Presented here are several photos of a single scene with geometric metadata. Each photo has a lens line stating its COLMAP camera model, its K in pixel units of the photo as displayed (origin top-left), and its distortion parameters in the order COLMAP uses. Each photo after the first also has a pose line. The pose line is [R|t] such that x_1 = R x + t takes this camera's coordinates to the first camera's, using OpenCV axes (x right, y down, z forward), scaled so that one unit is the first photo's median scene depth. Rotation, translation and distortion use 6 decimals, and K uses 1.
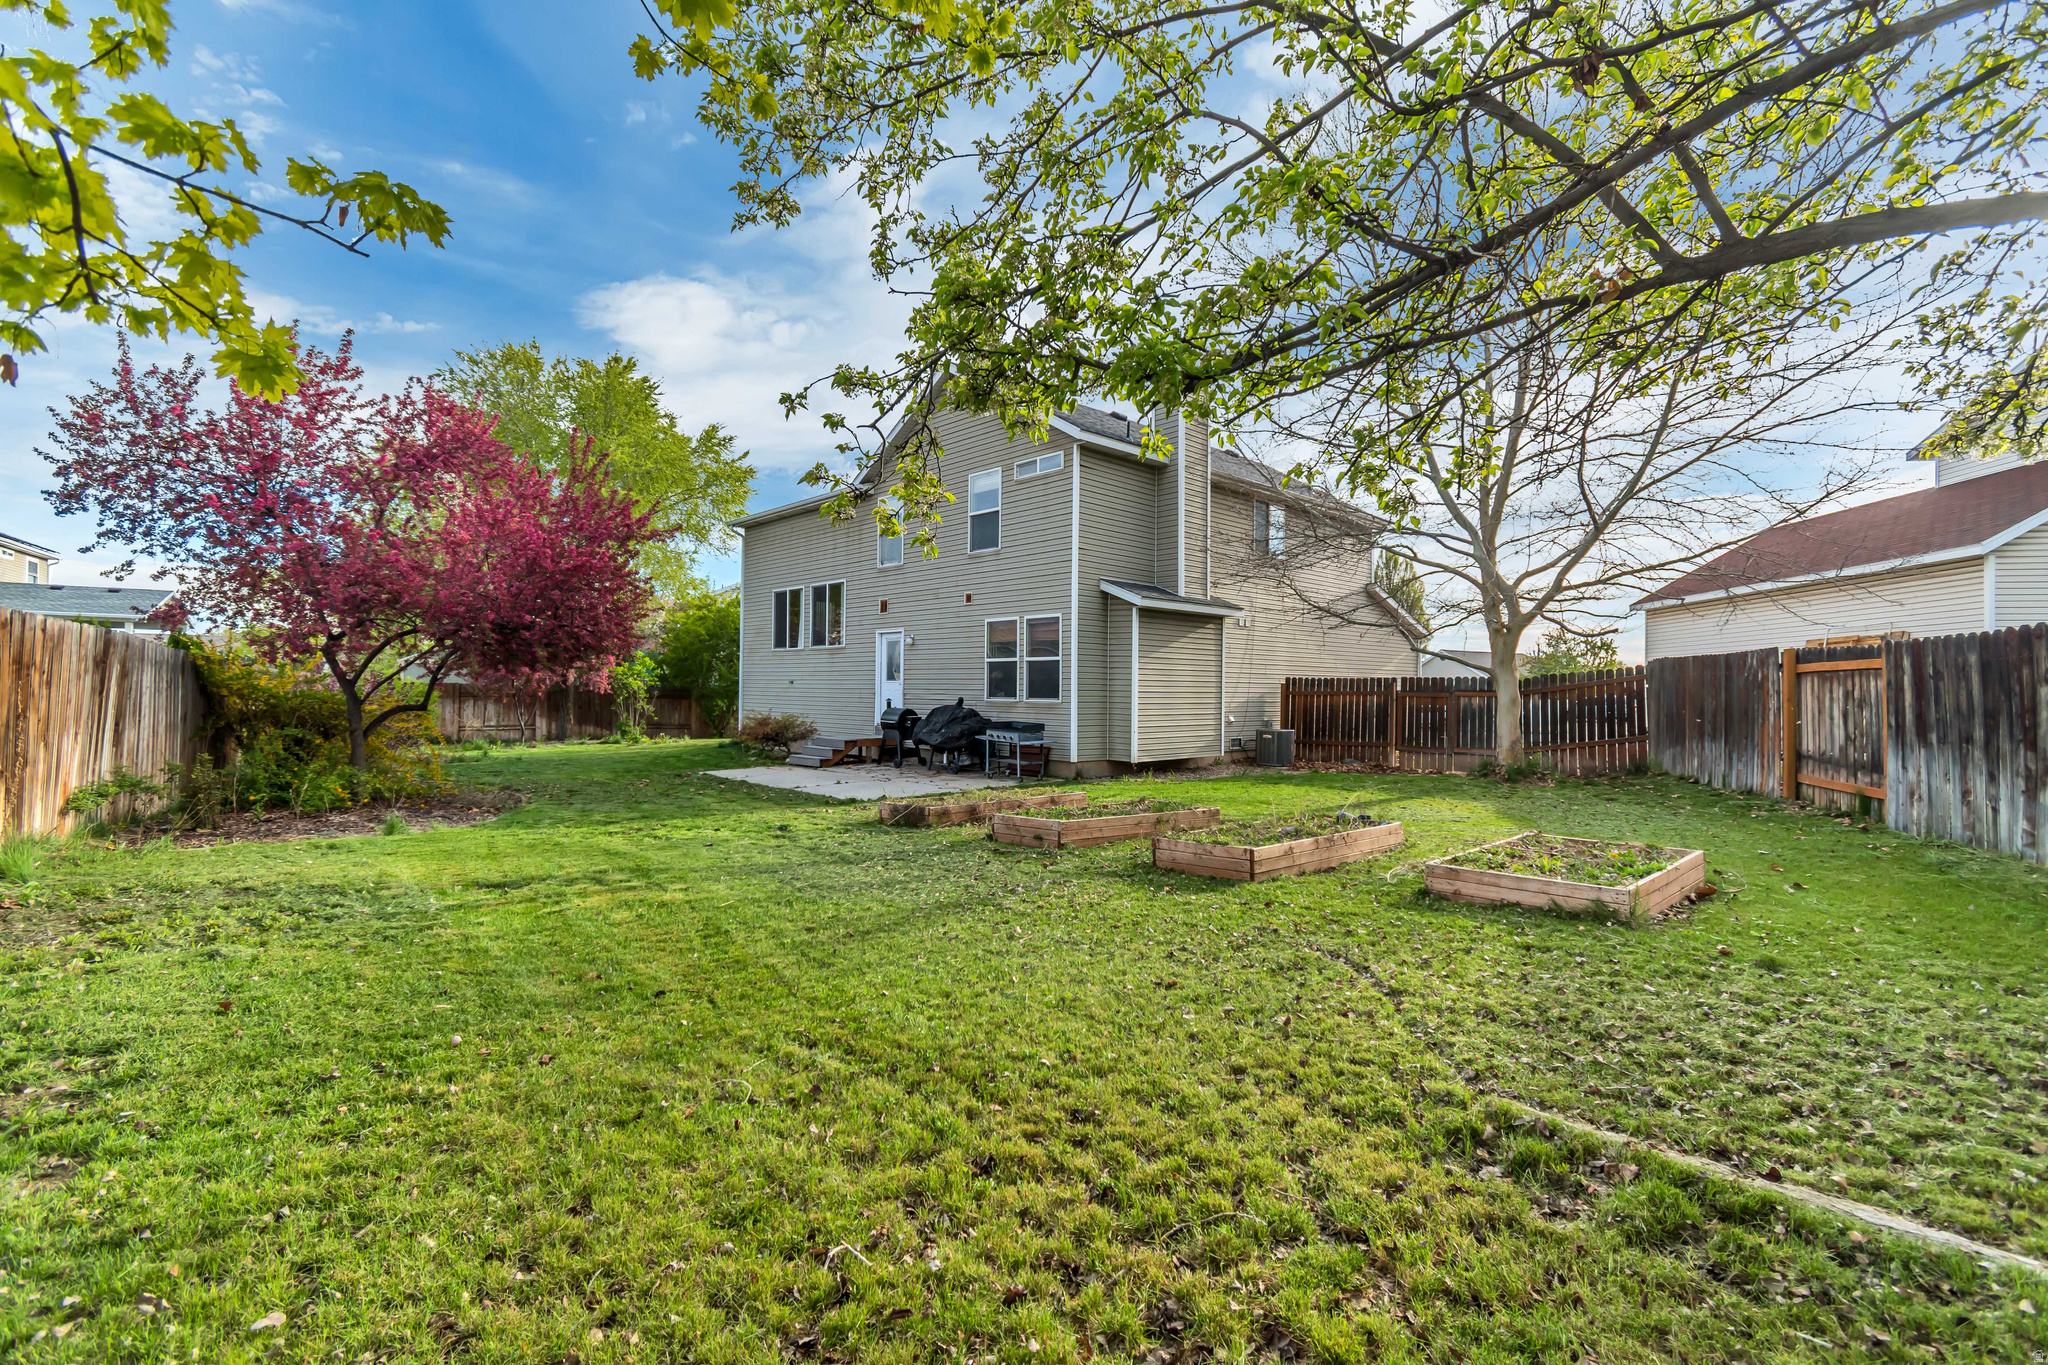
lens RADIAL K [[906.3, 0, 1021.4], [0, 906.3, 676.1], [0, 0, 1]] dist [0.000307, 0.000036]
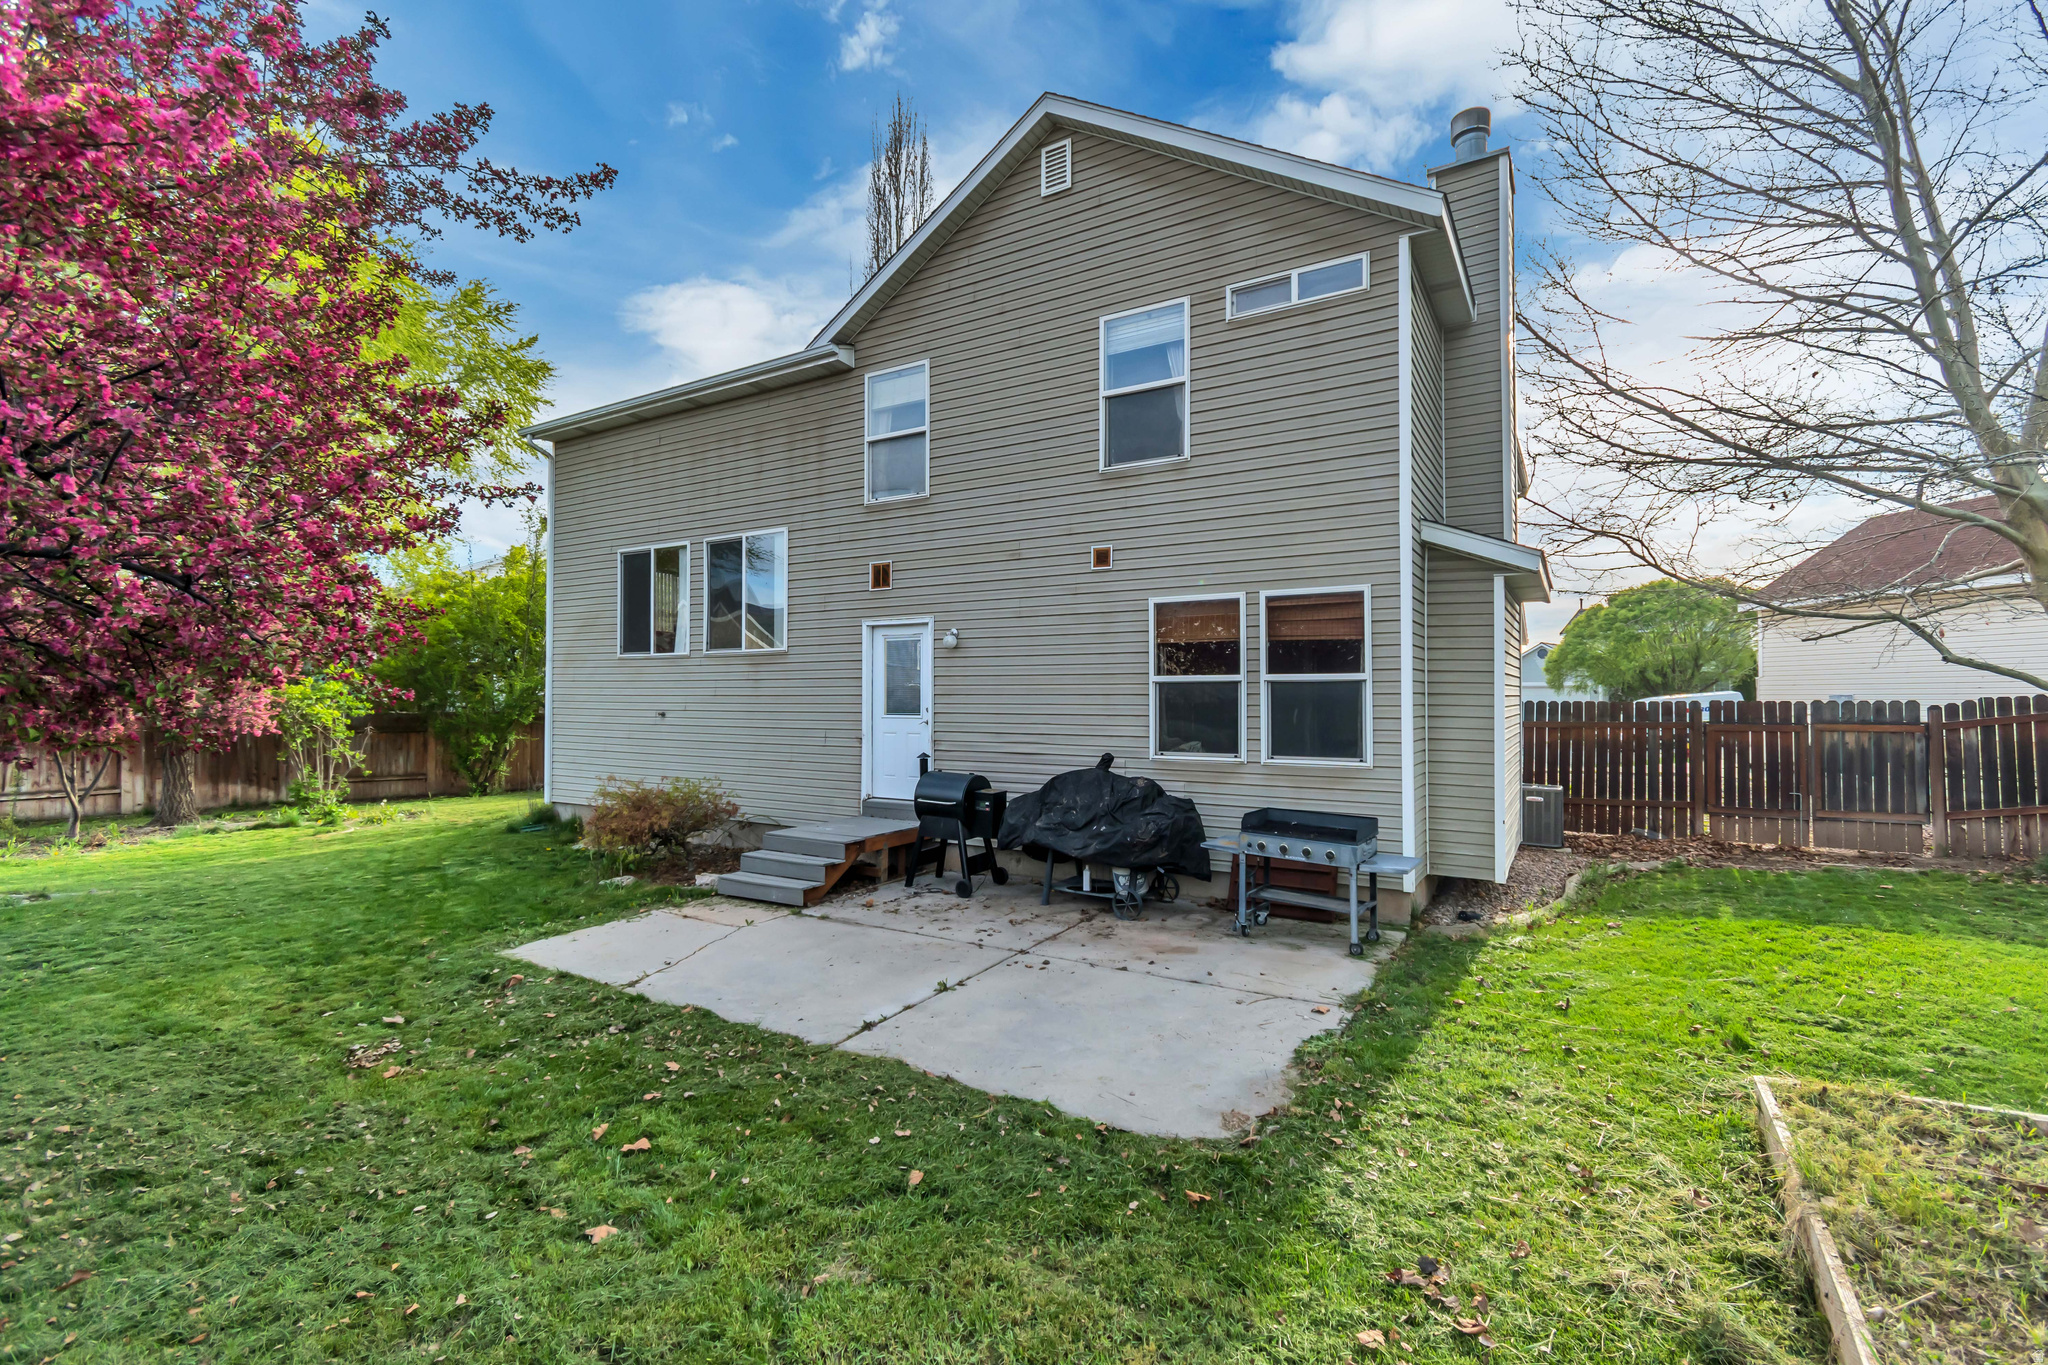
lens RADIAL K [[906.3, 0, 1026.1], [0, 906.3, 679.0], [0, 0, 1]] dist [0.000307, 0.000036]
pose [[0.964895, -0.004470, 0.262598, -0.224080], [0.005419, 0.999981, -0.002891, -0.015275], [-0.262580, 0.004213, 0.964901, 0.494644]]
